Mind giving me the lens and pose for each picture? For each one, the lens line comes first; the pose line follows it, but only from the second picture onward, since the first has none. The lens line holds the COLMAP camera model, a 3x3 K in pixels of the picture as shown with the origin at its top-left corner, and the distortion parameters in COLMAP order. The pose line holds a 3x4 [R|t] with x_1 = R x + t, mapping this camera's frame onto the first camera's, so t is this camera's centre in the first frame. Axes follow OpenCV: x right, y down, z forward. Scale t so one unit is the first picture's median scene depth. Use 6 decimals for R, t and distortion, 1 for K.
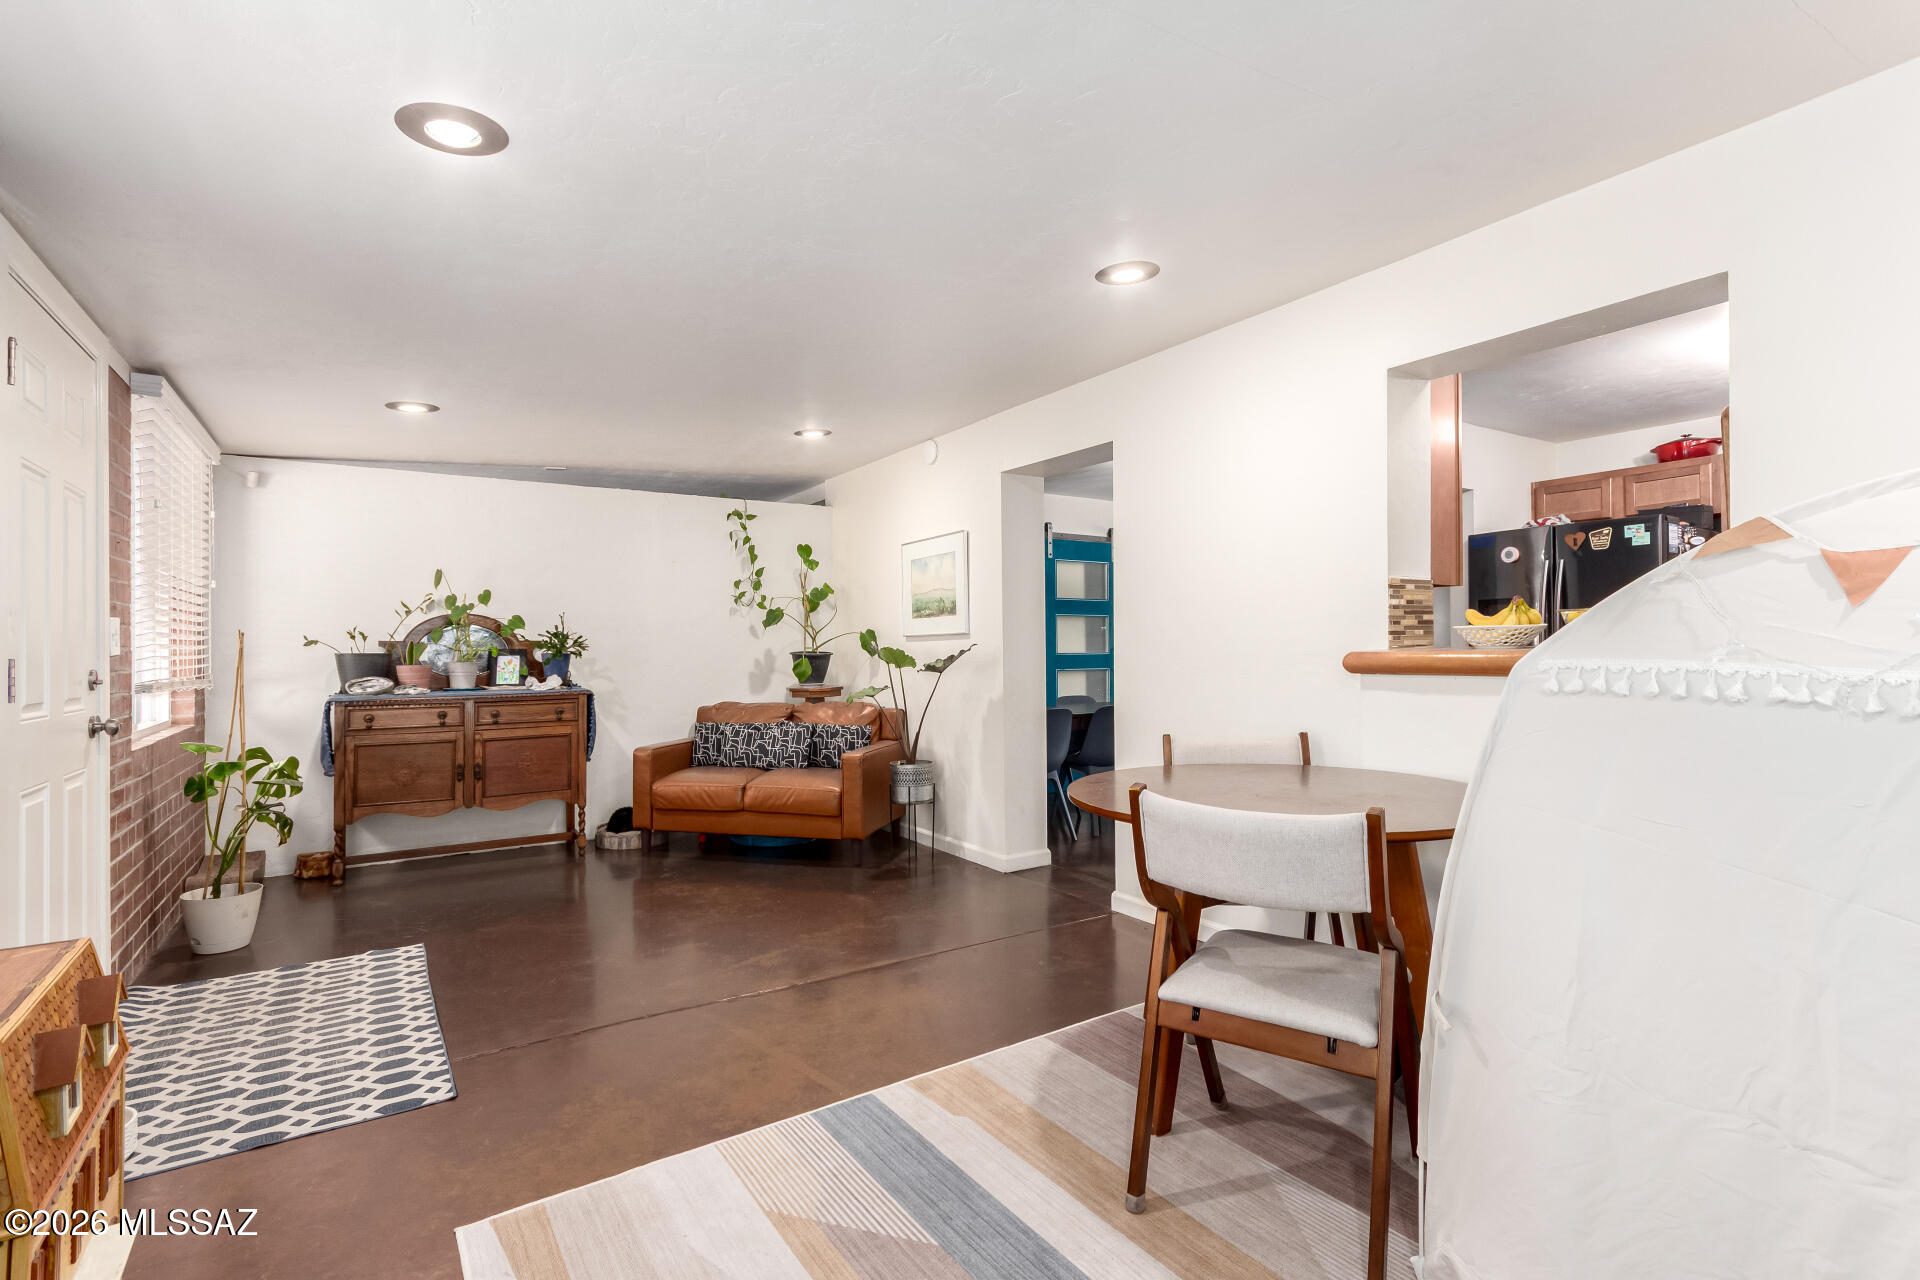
lens RADIAL K [[878.1, 0, 966.9], [0, 878.1, 646.4], [0, 0, 1]] dist [0.001742, 0.000398]
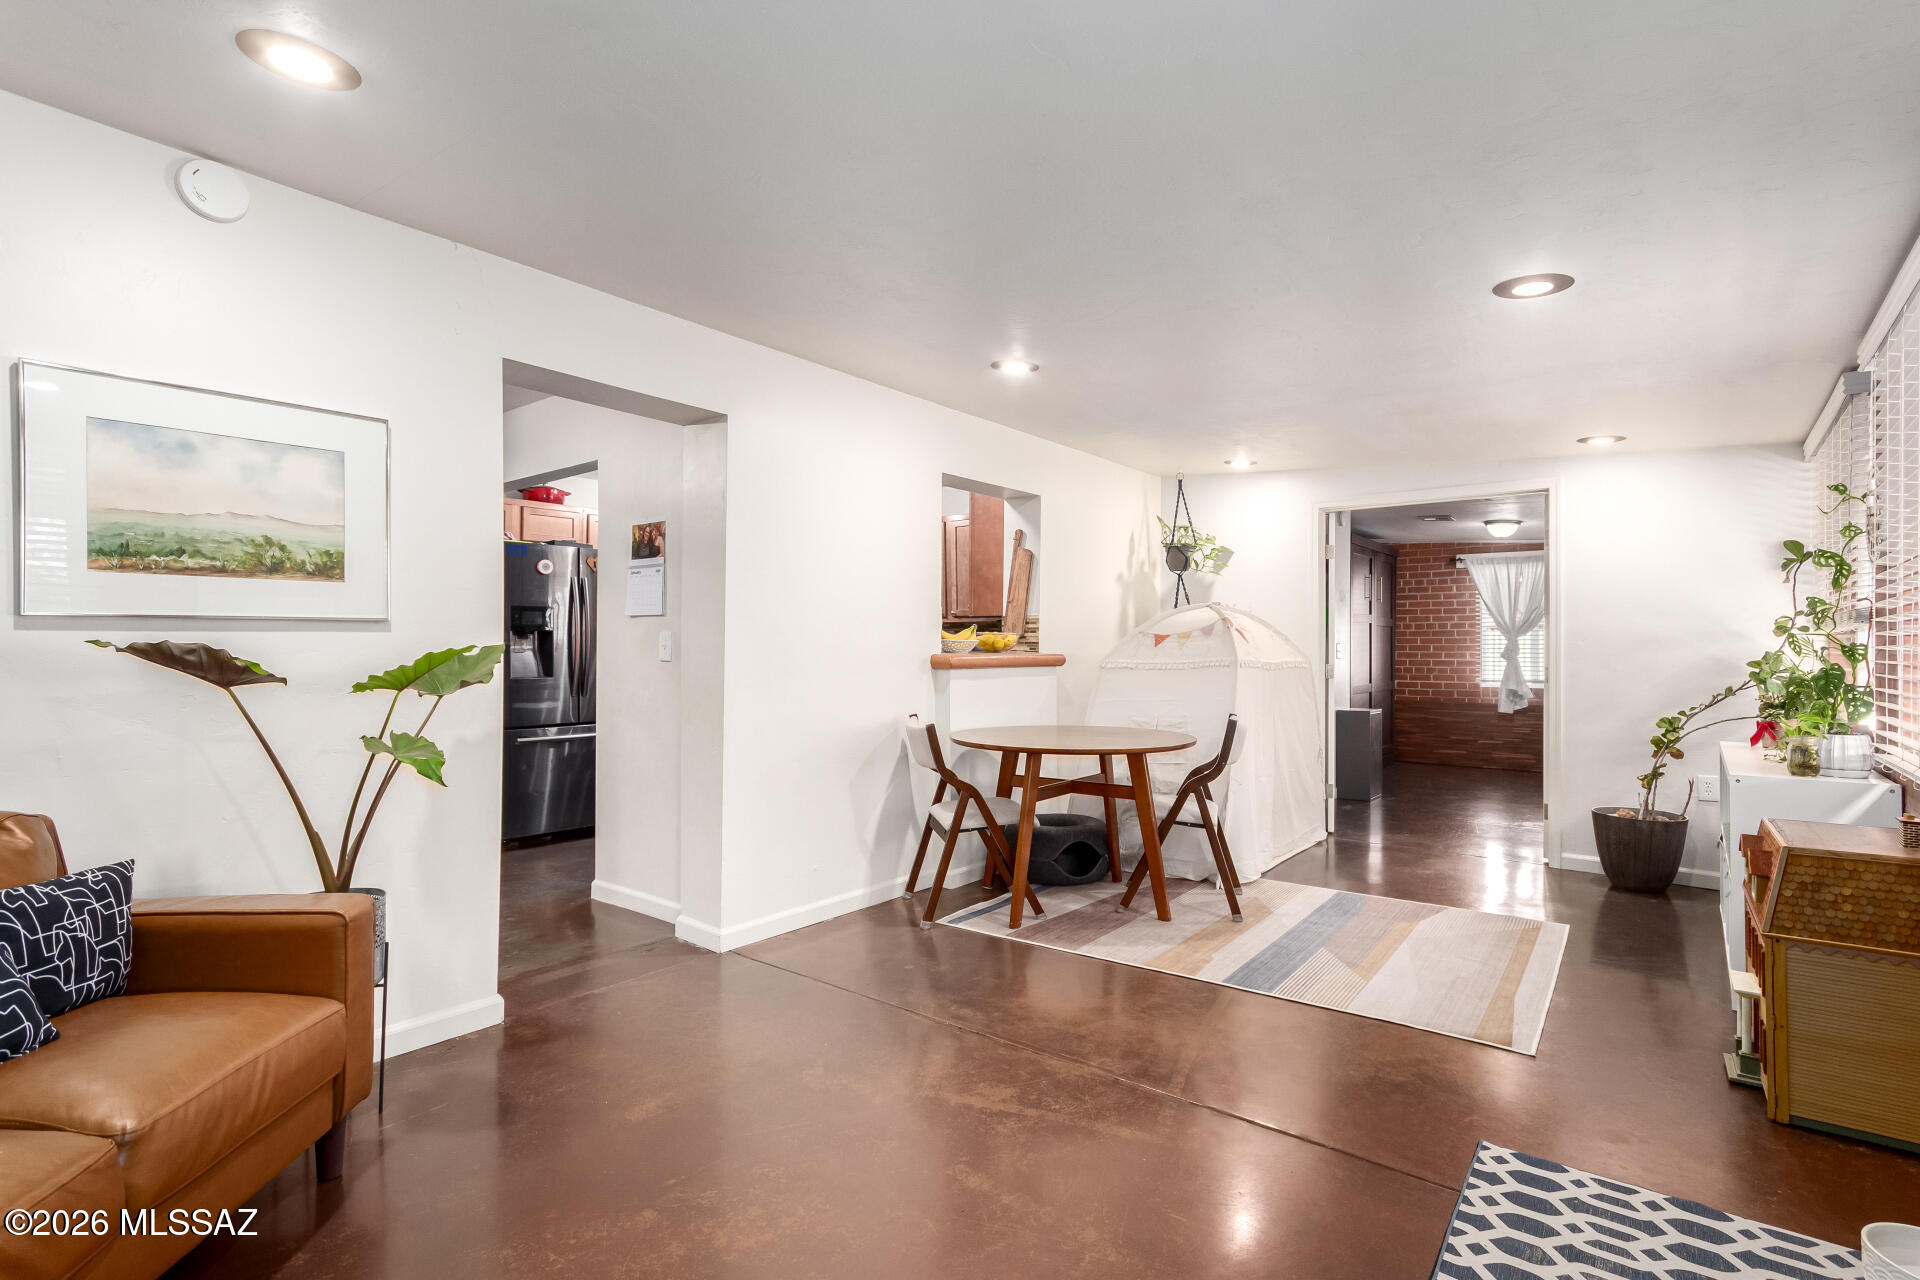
lens RADIAL K [[910.0, 0, 966.0], [0, 910.0, 648.6], [0, 0, 1]] dist [-0.002123, 0.000067]
pose [[-0.304014, 0.009469, 0.952621, -0.767268], [-0.002035, 0.999942, -0.010589, 0.008522], [-0.952665, -0.005158, -0.303977, 1.044781]]
